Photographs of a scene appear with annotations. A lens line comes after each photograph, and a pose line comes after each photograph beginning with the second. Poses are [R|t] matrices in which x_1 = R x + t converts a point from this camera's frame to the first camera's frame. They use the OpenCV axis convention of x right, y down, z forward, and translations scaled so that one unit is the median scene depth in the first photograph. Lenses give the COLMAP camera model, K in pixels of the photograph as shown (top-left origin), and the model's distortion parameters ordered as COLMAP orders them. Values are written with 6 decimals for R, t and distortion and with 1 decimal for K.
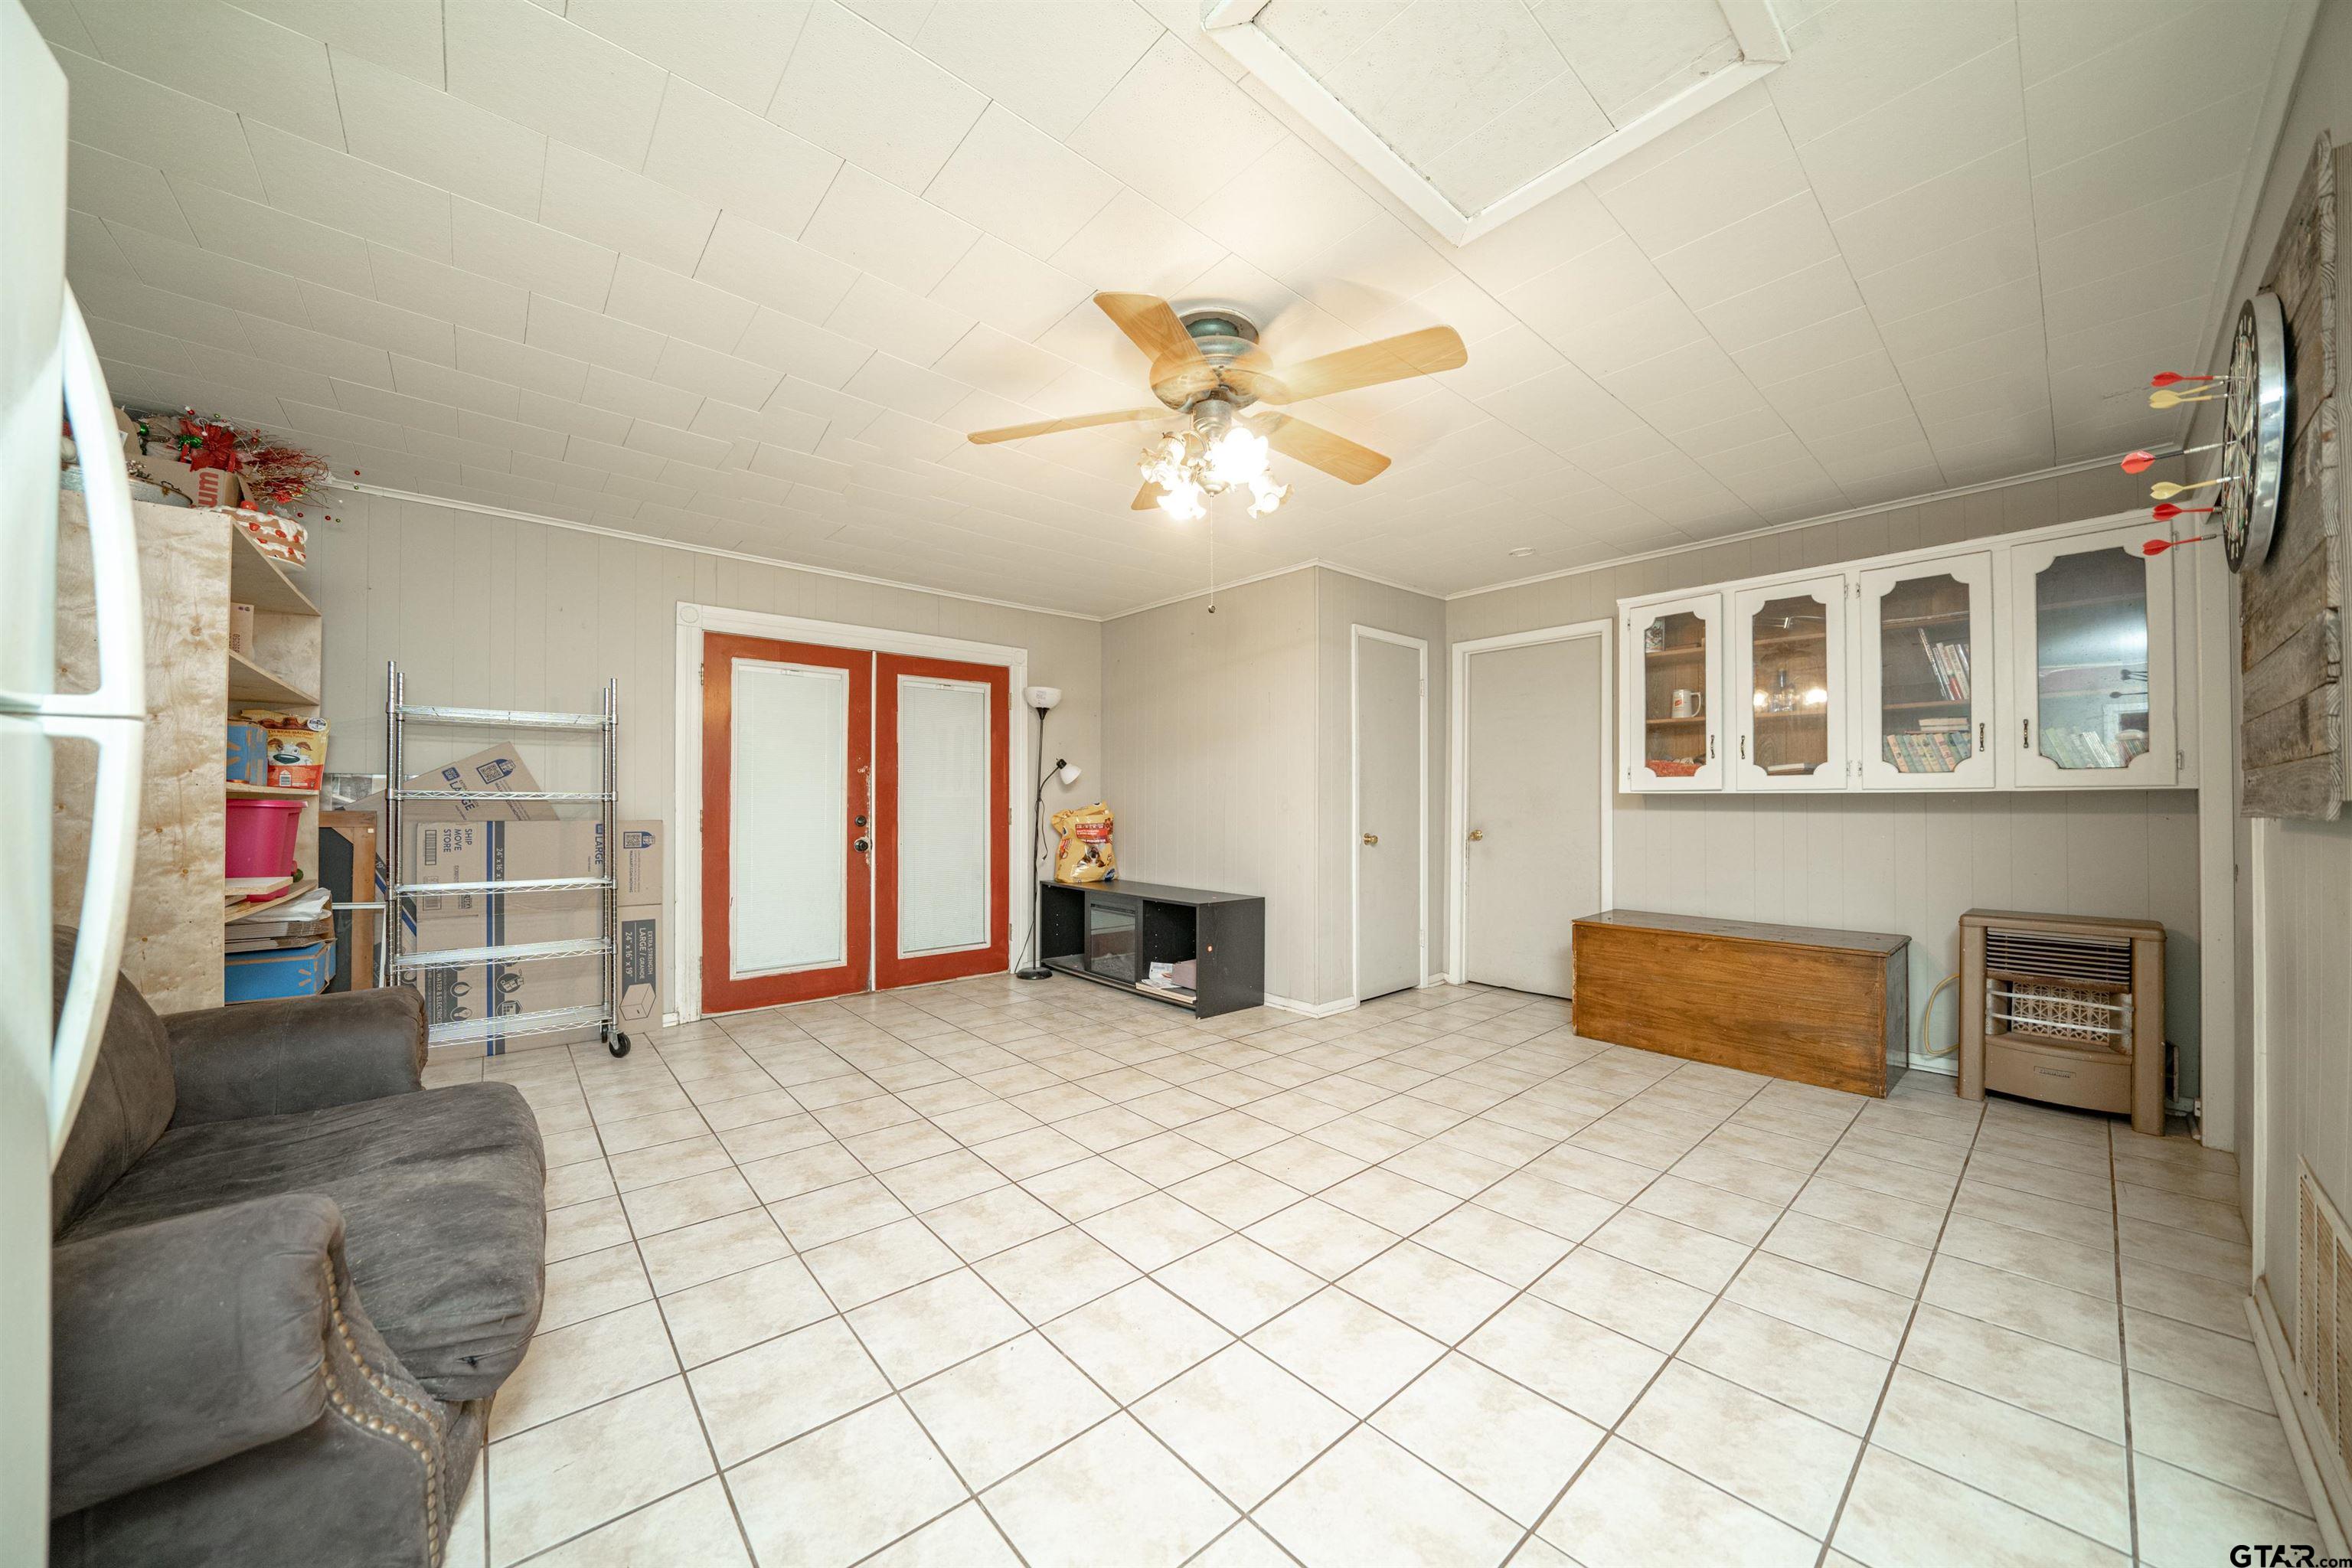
lens RADIAL K [[812.0, 0, 1156.3], [0, 812.0, 793.0], [0, 0, 1]] dist [-0.017630, 0.000122]
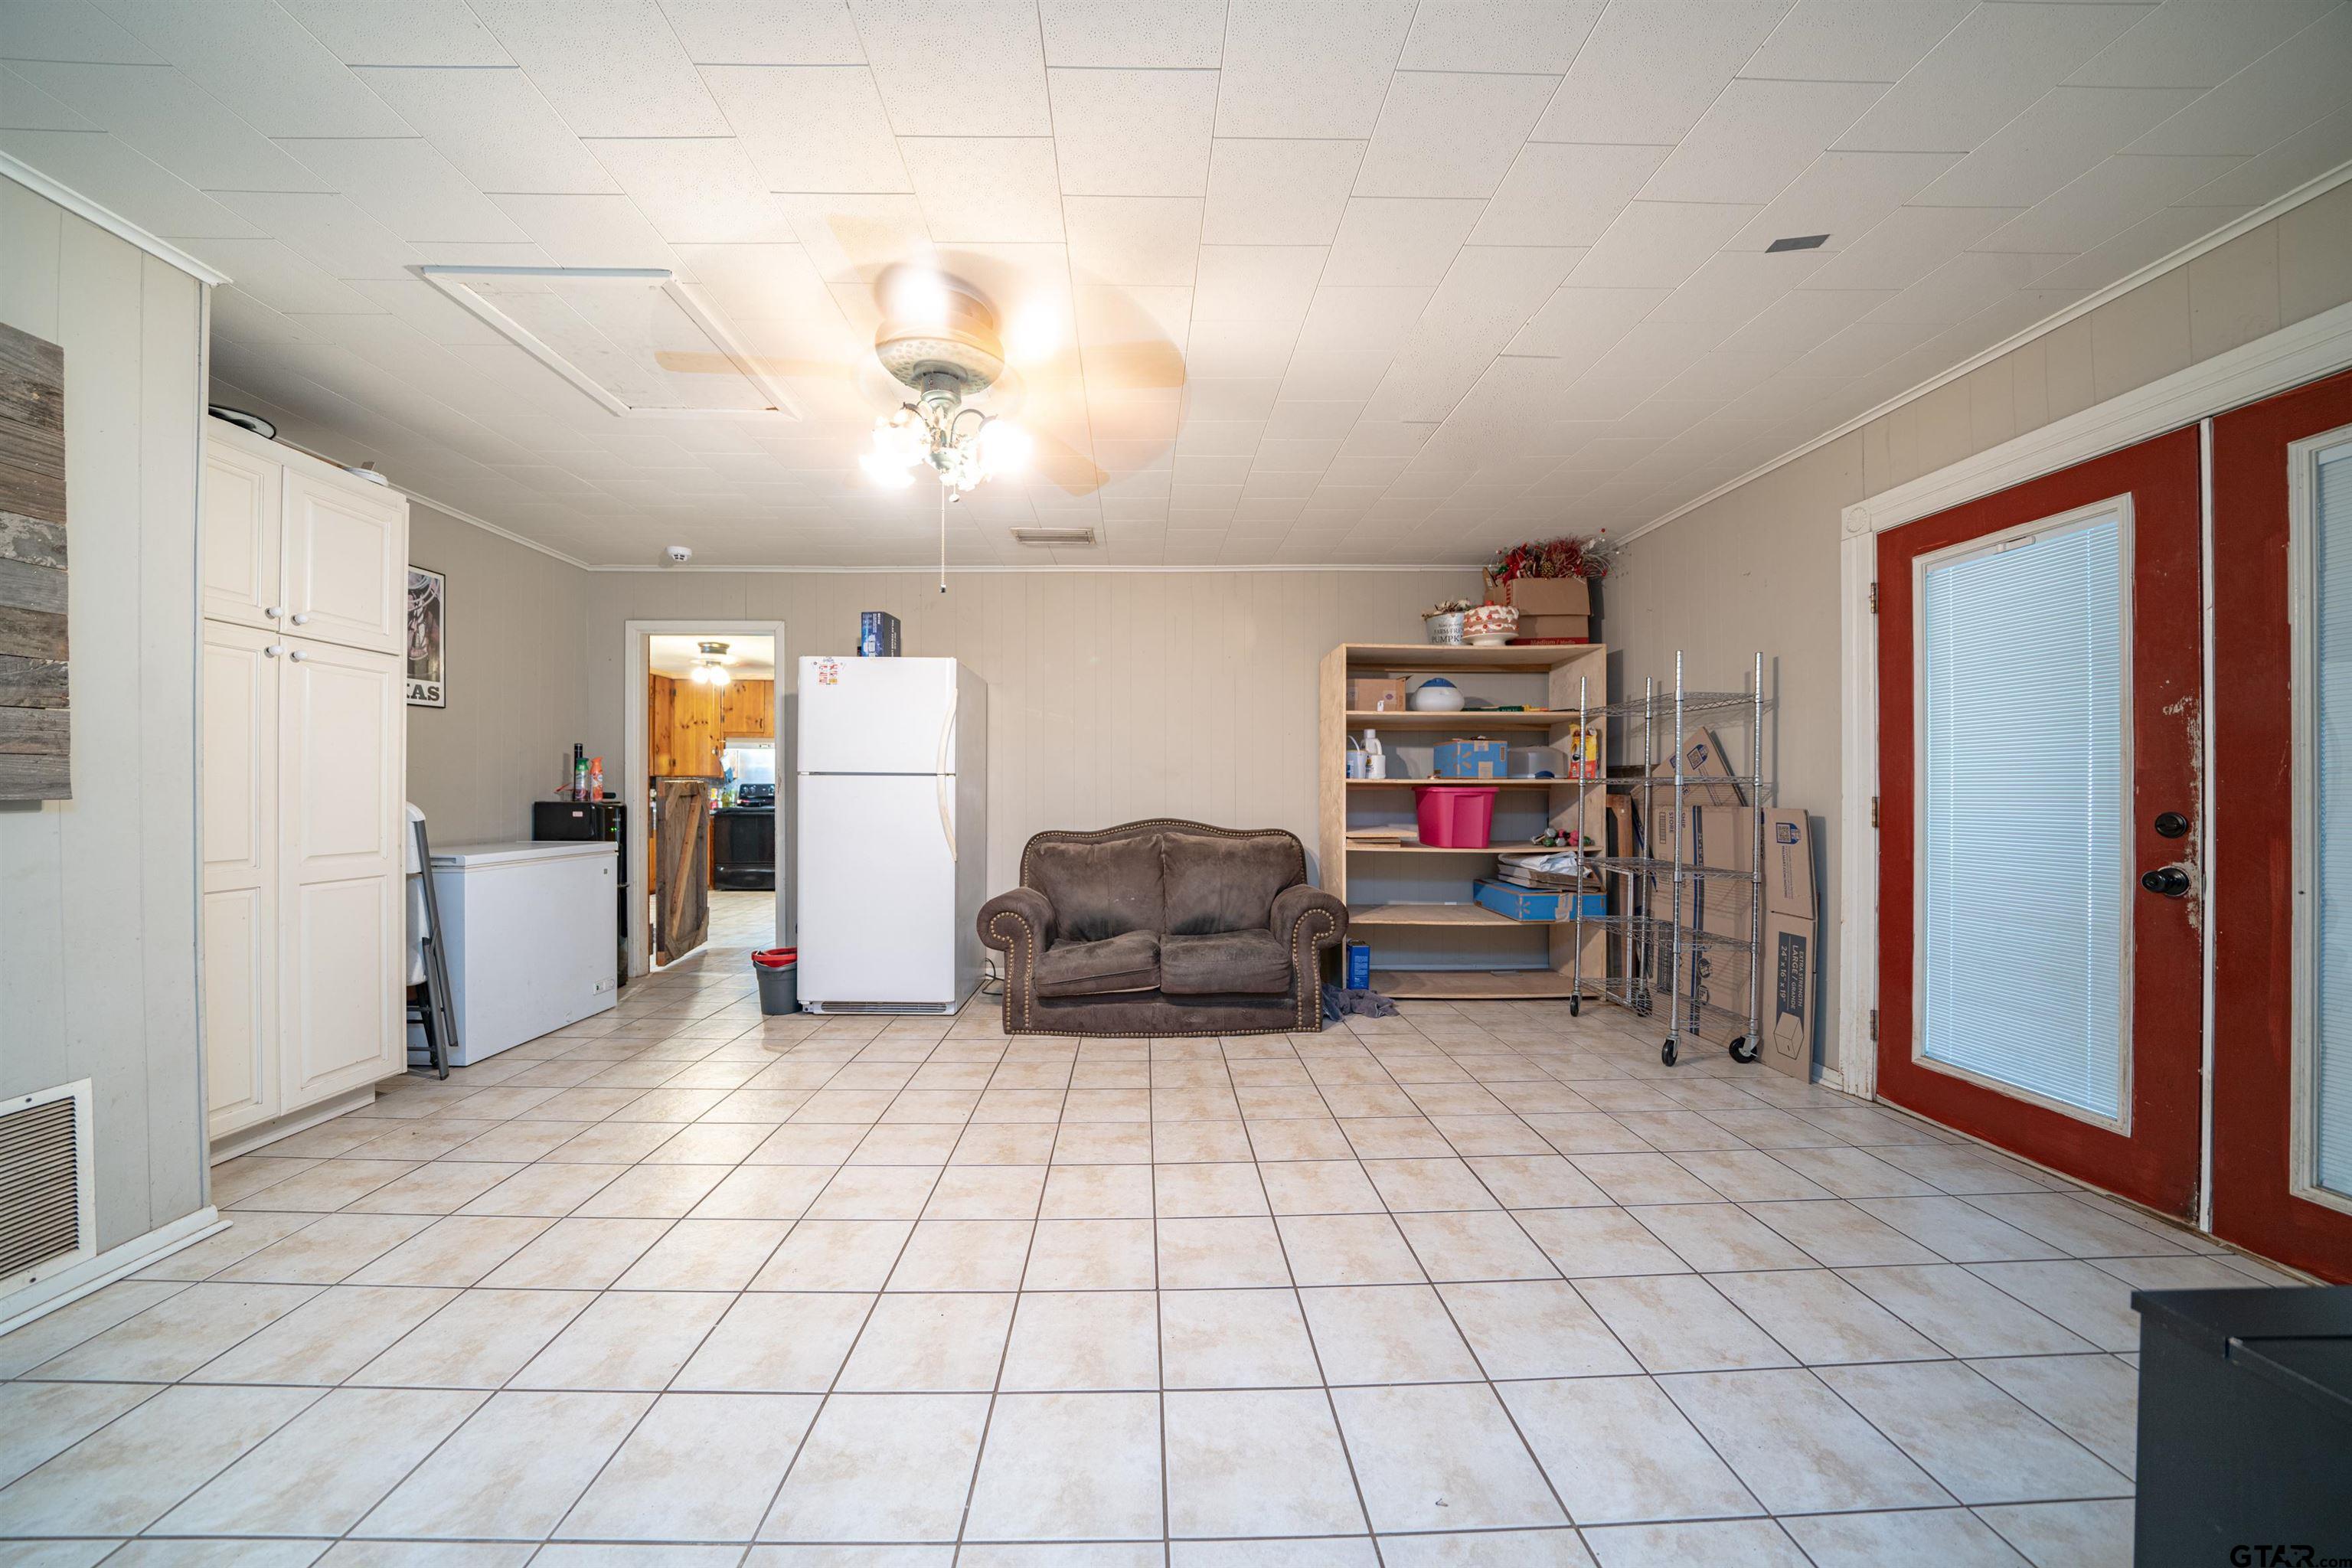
lens RADIAL K [[812.0, 0, 1150.7], [0, 812.0, 792.7], [0, 0, 1]] dist [-0.017630, 0.000122]
pose [[-0.635376, 0.002251, -0.772200, 0.404840], [0.012132, 0.999901, -0.007068, 0.017003], [0.772108, -0.013859, -0.635340, 1.103615]]
